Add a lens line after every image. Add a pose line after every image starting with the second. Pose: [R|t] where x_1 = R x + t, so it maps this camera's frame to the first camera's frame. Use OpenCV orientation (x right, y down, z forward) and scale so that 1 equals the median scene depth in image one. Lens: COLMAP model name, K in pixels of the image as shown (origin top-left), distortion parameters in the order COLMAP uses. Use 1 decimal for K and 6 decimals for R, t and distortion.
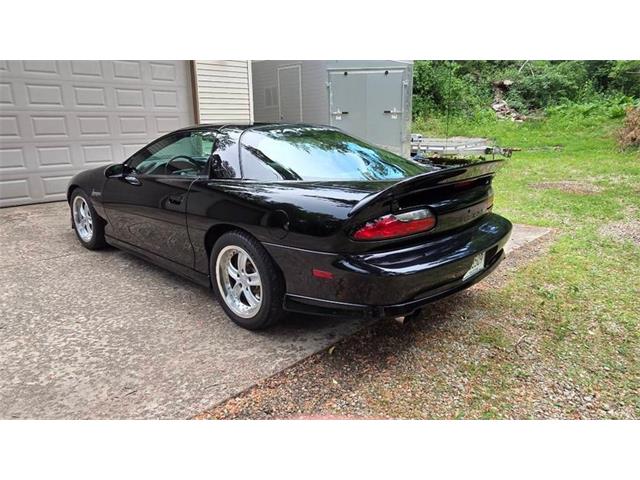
lens RADIAL K [[448.3, 0, 338.7], [0, 448.3, 224.5], [0, 0, 1]] dist [-0.003776, -0.002152]
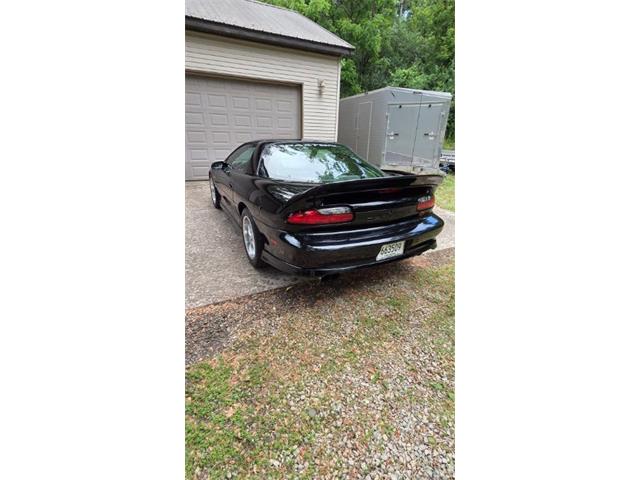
lens RADIAL K [[265.2, 0, 325.1], [0, 265.2, 239.9], [0, 0, 1]] dist [-0.000035, -0.000292]
pose [[0.942123, 0.148293, -0.300688, 0.353783], [-0.105122, 0.982294, 0.155074, -0.049094], [0.318361, -0.114489, 0.941031, 0.162311]]
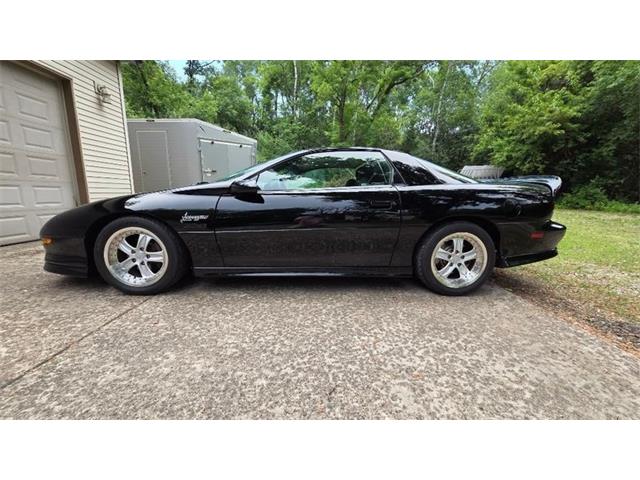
lens RADIAL K [[265.2, 0, 325.1], [0, 265.2, 239.9], [0, 0, 1]] dist [-0.000035, -0.000292]
pose [[0.708097, -0.109373, 0.697593, -1.059243], [0.151719, 0.988423, 0.000968, 0.010942], [-0.689623, 0.105152, 0.716494, 0.732973]]
